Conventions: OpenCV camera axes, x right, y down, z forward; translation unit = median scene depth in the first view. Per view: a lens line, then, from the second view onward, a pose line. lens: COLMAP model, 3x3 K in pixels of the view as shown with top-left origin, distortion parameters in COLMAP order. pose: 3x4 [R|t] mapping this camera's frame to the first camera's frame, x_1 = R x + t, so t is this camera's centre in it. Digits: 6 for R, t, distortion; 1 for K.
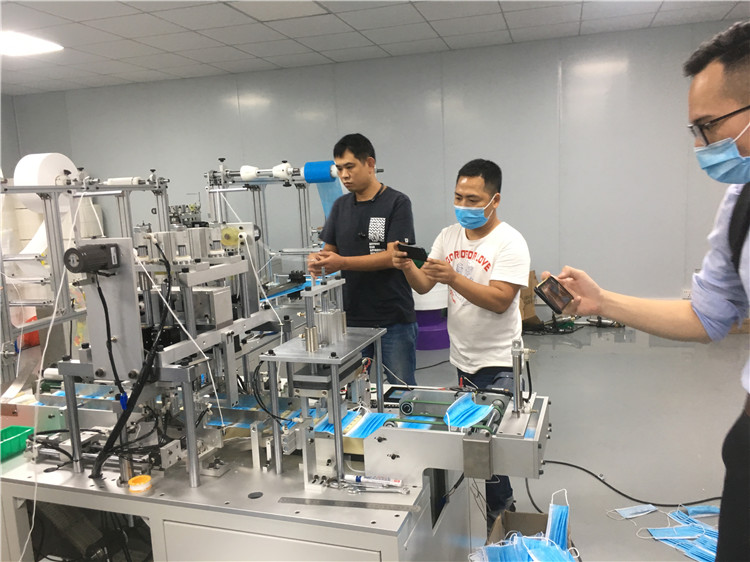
lens RADIAL K [[631.2, 0, 375.0], [0, 631.2, 281.0], [0, 0, 1]] dist [0.081645, -0.109323]
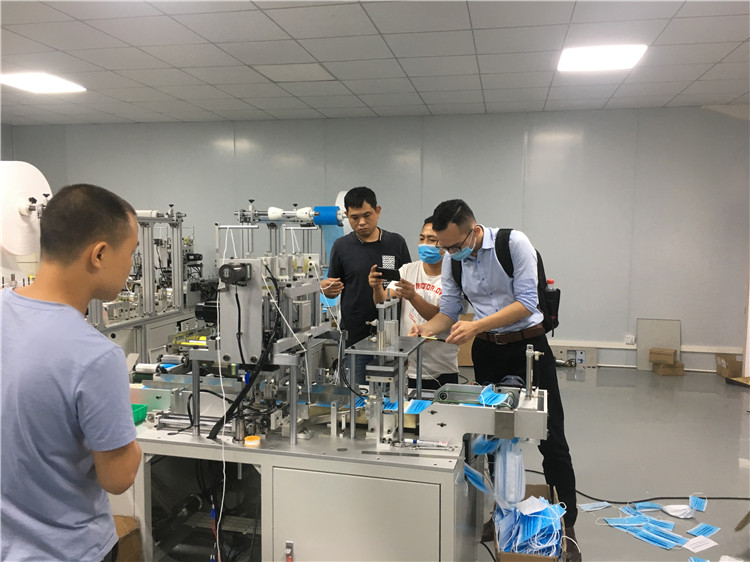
lens RADIAL K [[631.2, 0, 375.0], [0, 631.2, 281.0], [0, 0, 1]] dist [0.081645, -0.109323]
pose [[0.995477, 0.050265, 0.080618, -0.216426], [-0.044557, 0.996473, -0.071107, 0.059064], [-0.083908, 0.067193, 0.994206, -0.348585]]
